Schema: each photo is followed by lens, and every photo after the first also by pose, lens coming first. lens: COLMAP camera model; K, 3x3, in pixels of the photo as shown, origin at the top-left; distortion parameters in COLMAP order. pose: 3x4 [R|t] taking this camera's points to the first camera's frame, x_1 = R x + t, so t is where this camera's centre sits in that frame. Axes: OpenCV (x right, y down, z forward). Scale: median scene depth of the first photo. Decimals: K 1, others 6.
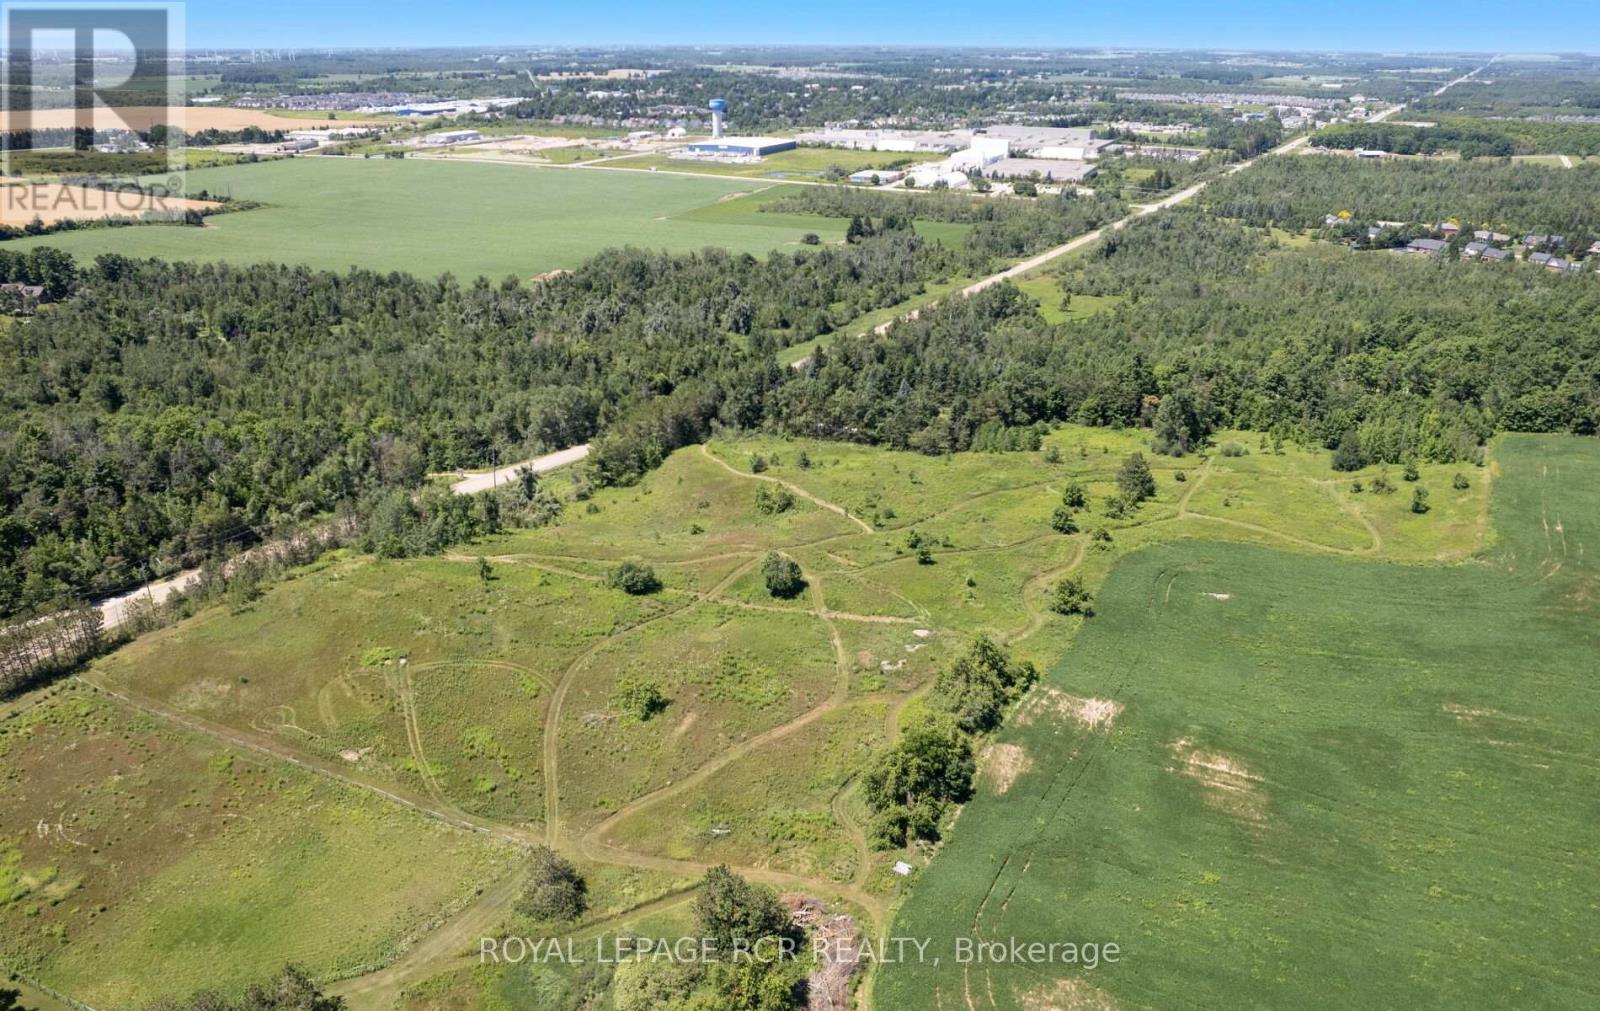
lens RADIAL K [[1384.9, 0, 800.0], [0, 1384.9, 505.5], [0, 0, 1]] dist [-0.010130, -0.002859]
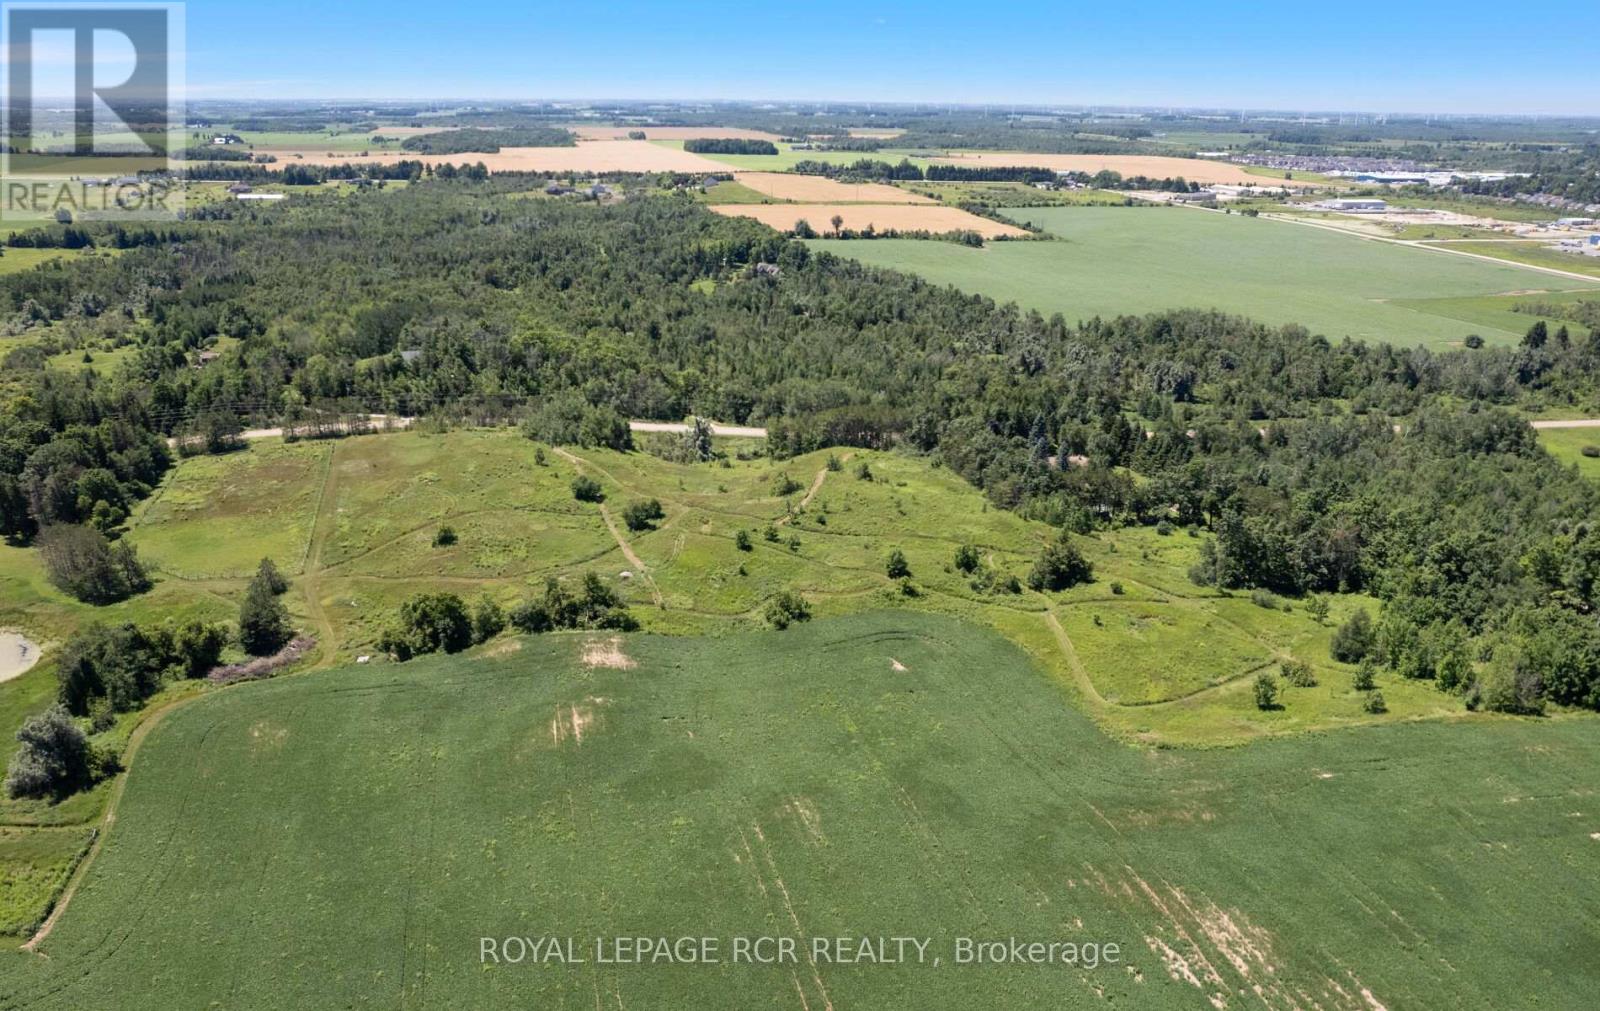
lens RADIAL K [[1384.9, 0, 800.0], [0, 1384.9, 505.5], [0, 0, 1]] dist [-0.010130, -0.002859]
pose [[0.542775, 0.256024, -0.799904, 0.862349], [-0.288688, 0.951247, 0.108575, -0.111140], [0.788704, 0.171991, 0.590224, 0.283119]]
